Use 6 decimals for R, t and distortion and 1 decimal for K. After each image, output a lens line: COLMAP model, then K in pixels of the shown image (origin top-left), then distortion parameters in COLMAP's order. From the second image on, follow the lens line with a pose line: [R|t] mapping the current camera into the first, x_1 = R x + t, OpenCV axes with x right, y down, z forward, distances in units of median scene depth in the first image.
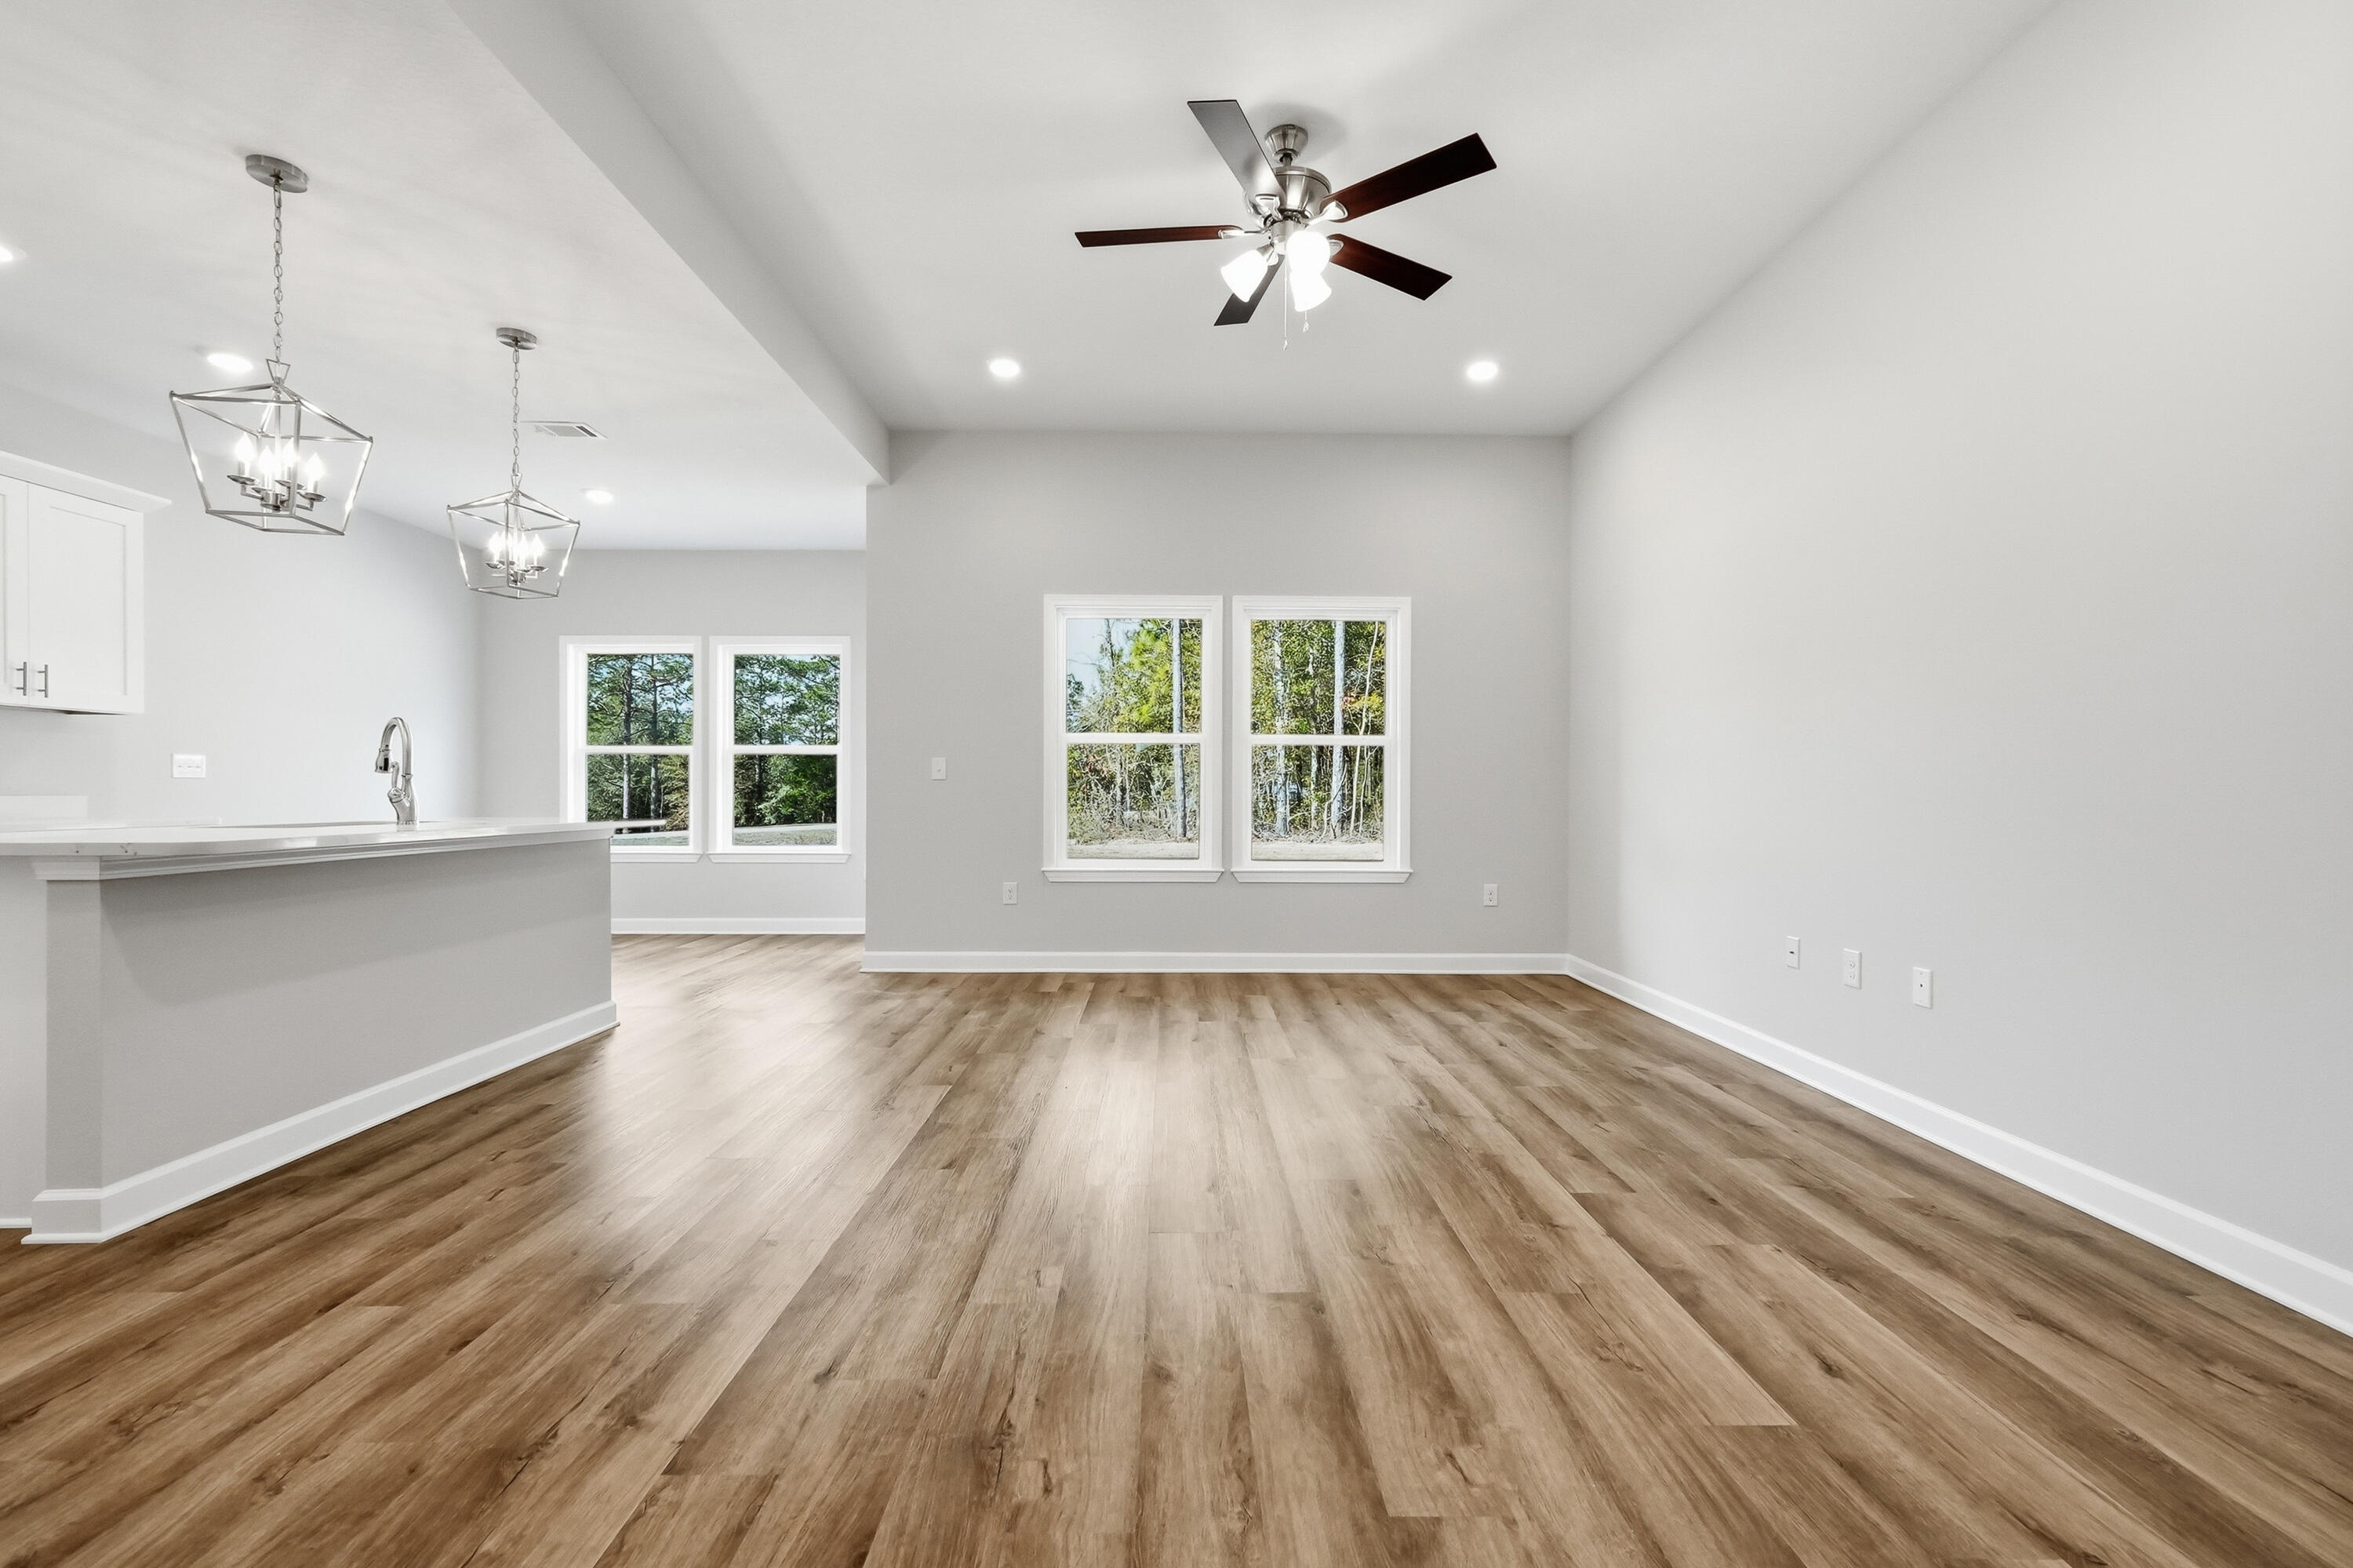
lens RADIAL K [[1010.9, 0, 1179.8], [0, 1010.9, 794.2], [0, 0, 1]] dist [-0.005558, 0.004117]
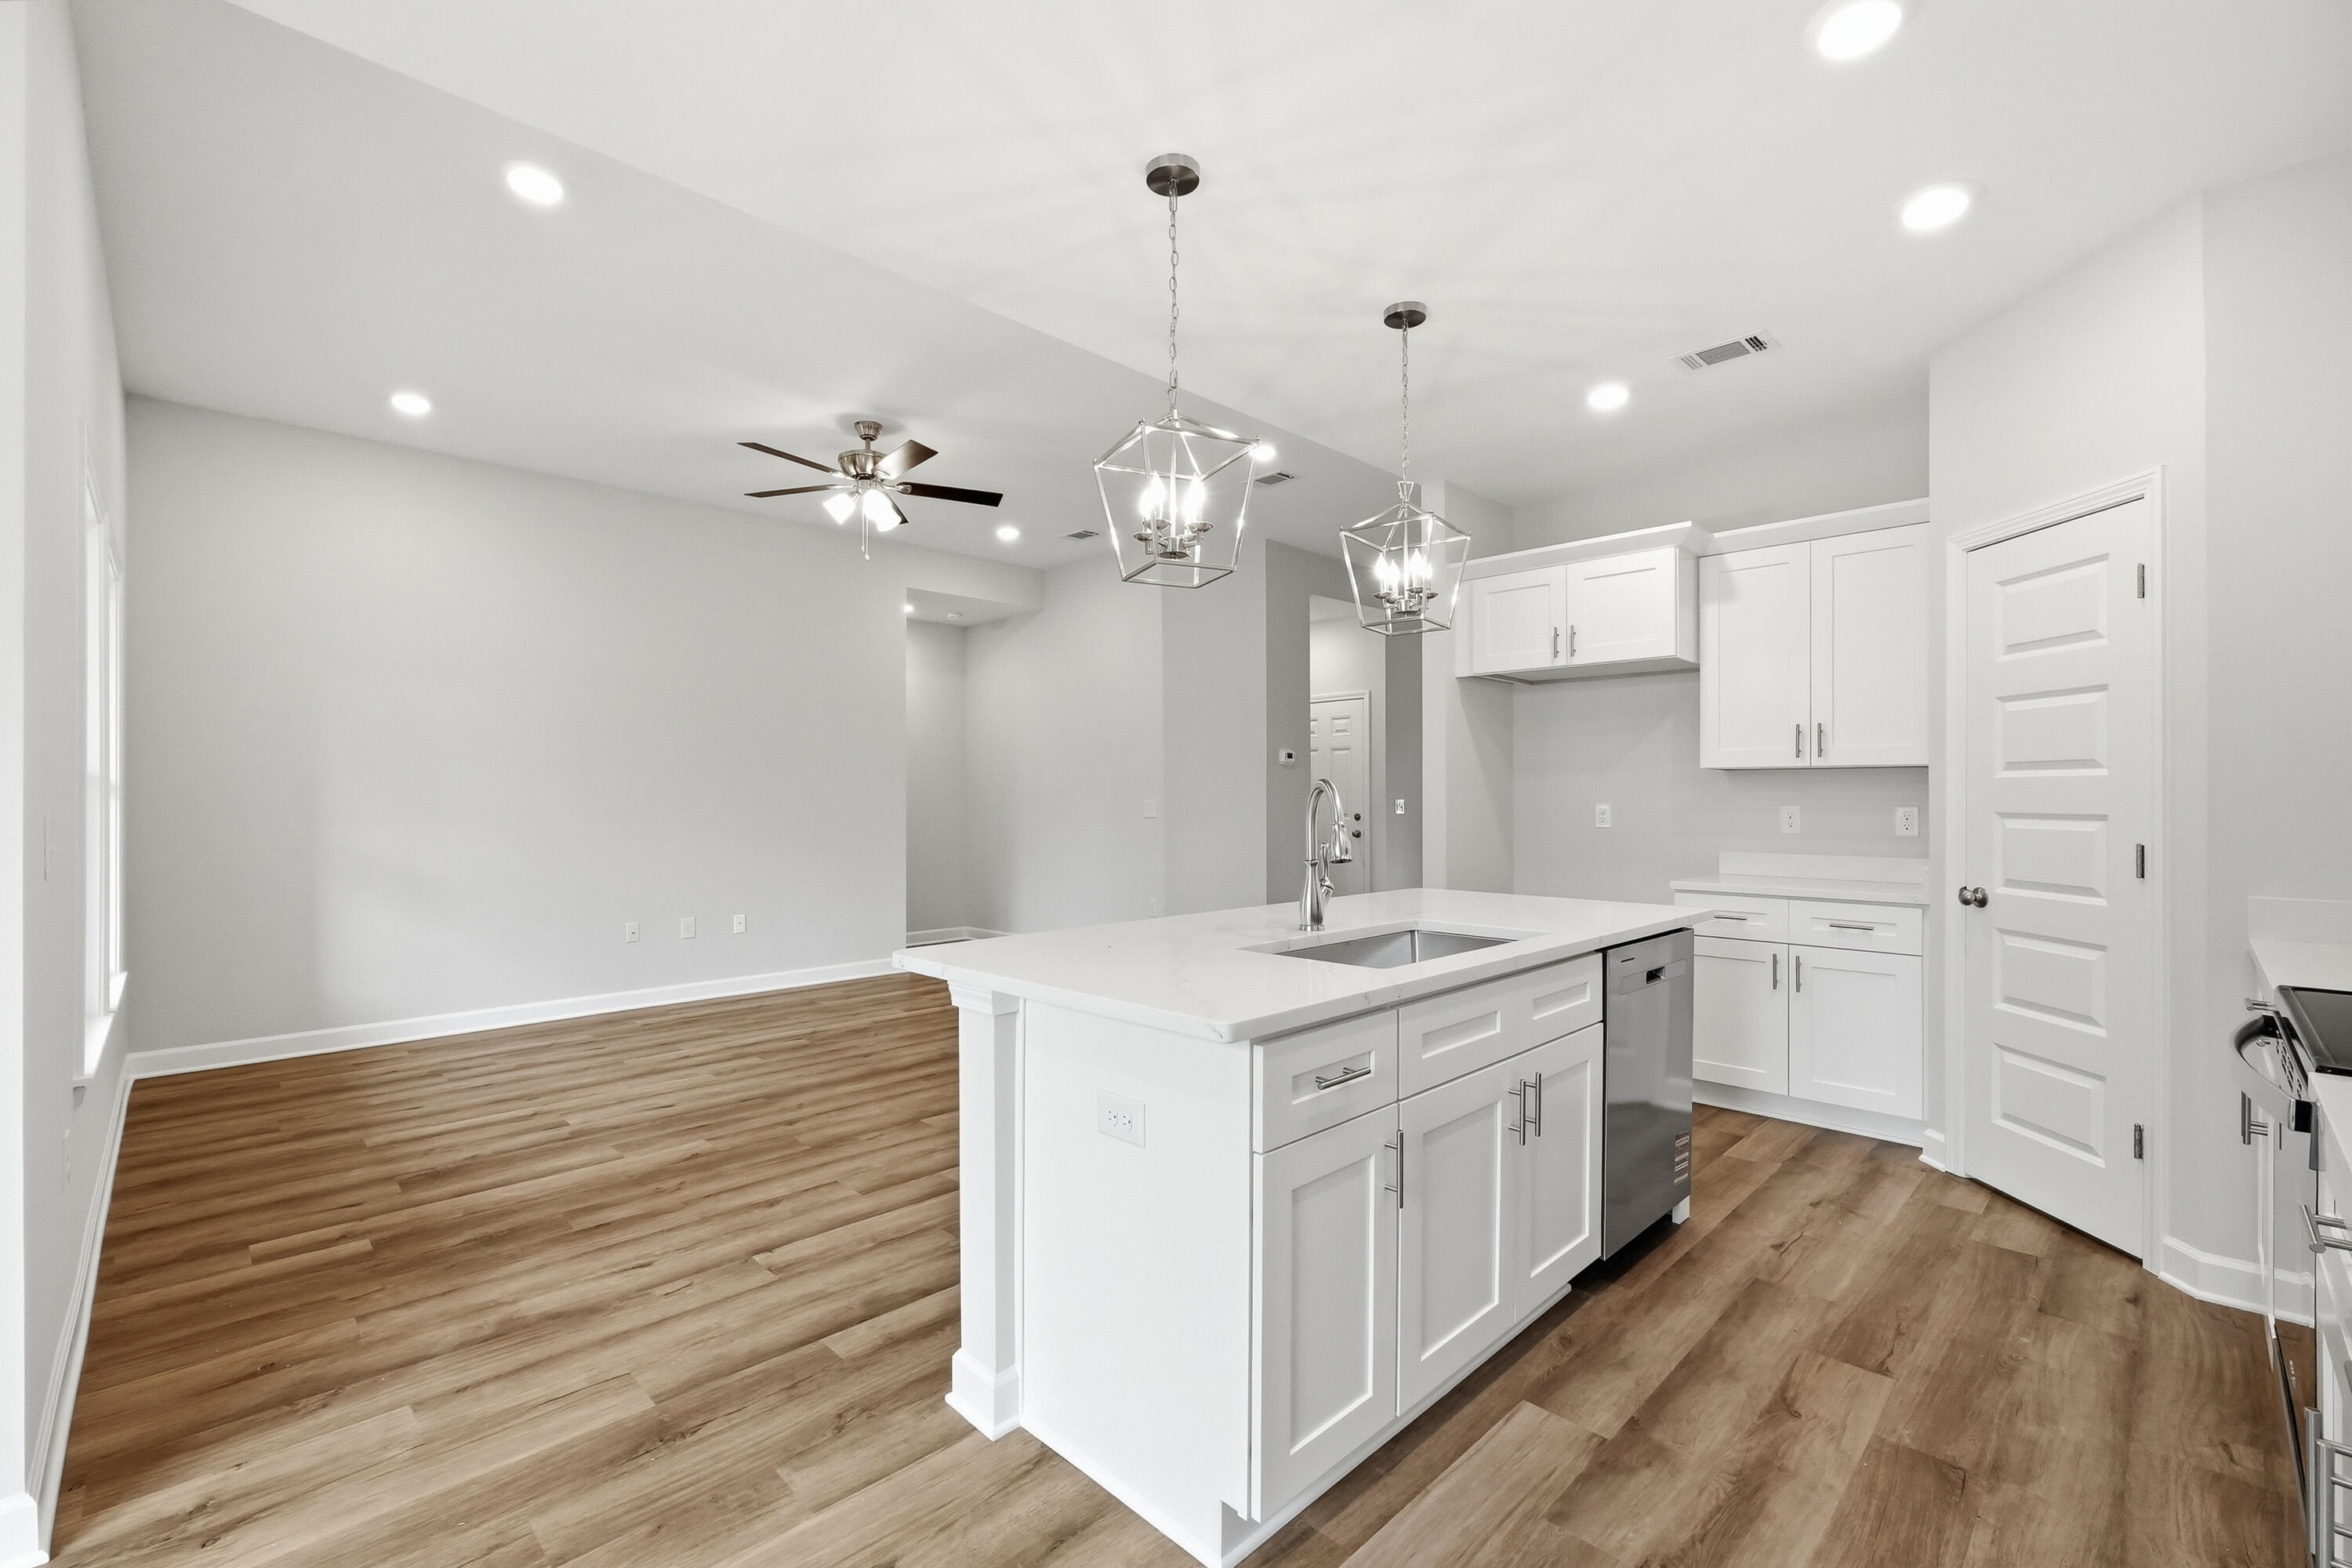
lens RADIAL K [[1010.5, 0, 1179.3], [0, 1010.5, 794.2], [0, 0, 1]] dist [-0.005558, 0.004117]
pose [[-0.696124, -0.000797, 0.717921, -1.668802], [0.001444, 0.999996, 0.002510, -0.097262], [-0.717920, 0.002784, -0.696120, 2.146445]]
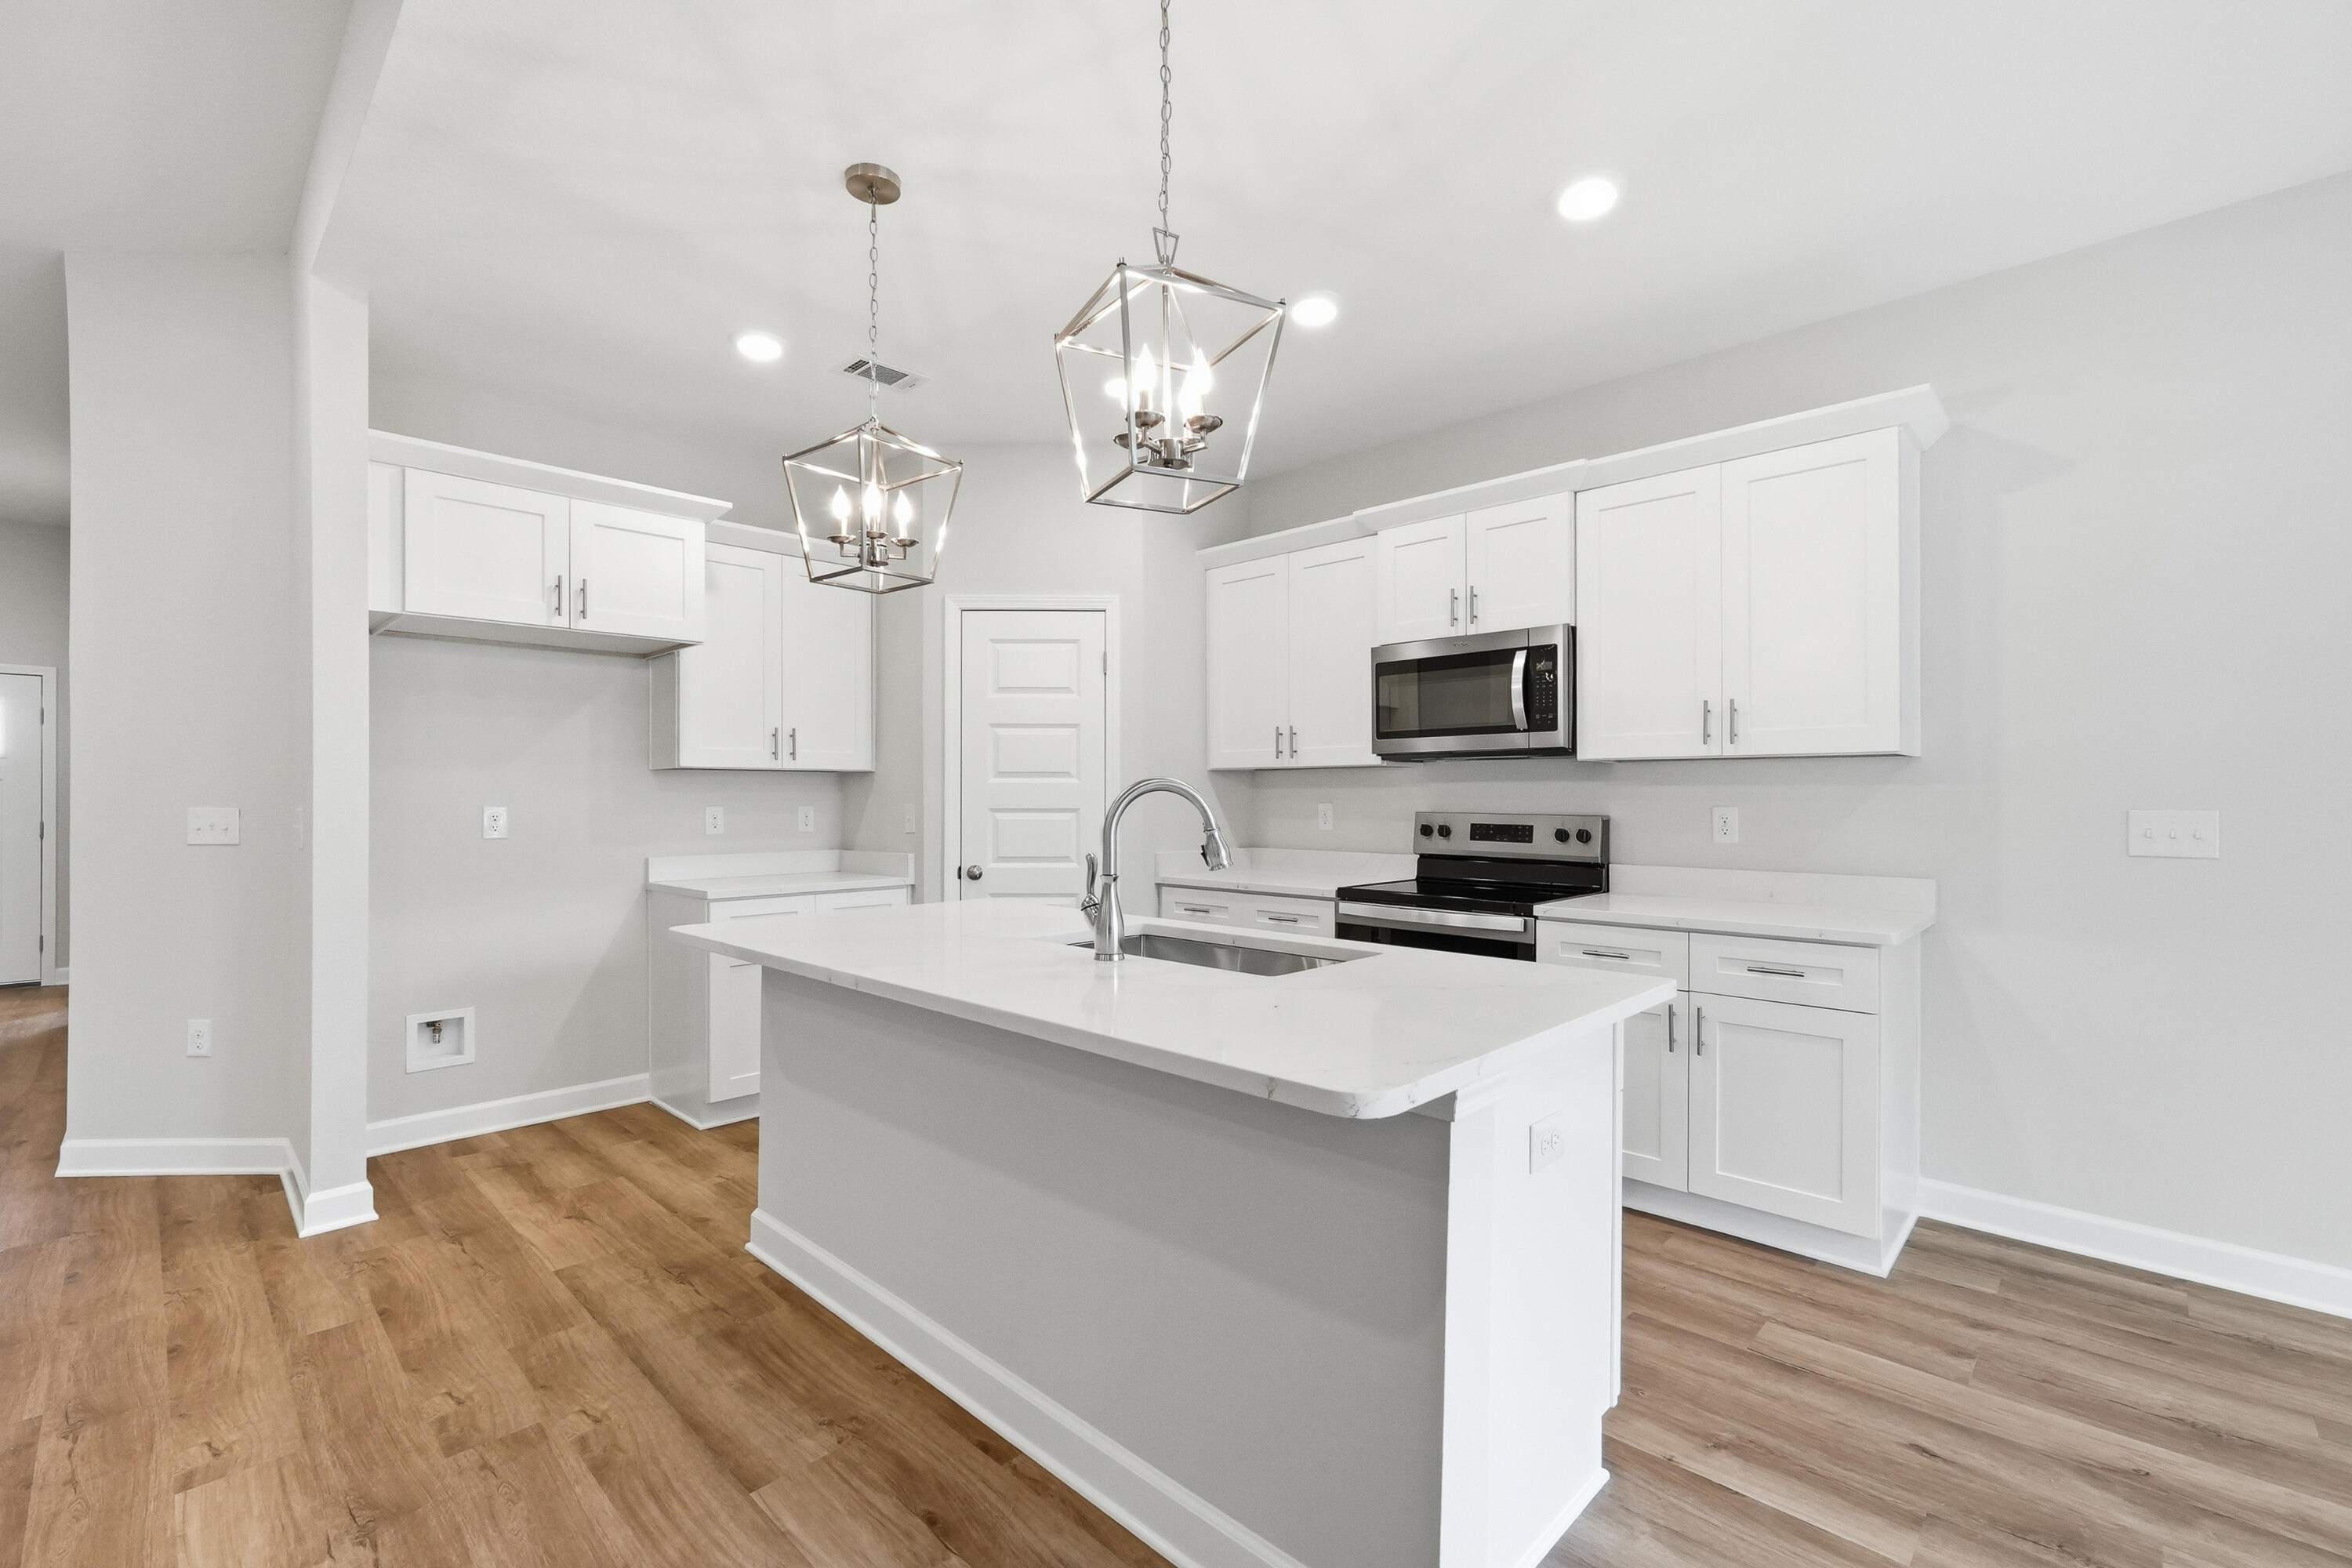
lens RADIAL K [[1010.5, 0, 1179.3], [0, 1010.5, 794.2], [0, 0, 1]] dist [-0.005558, 0.004117]
pose [[-0.702885, -0.004419, -0.711289, -0.503834], [-0.002274, 0.999990, -0.003964, -0.089179], [0.711300, -0.001169, -0.702888, 1.976605]]
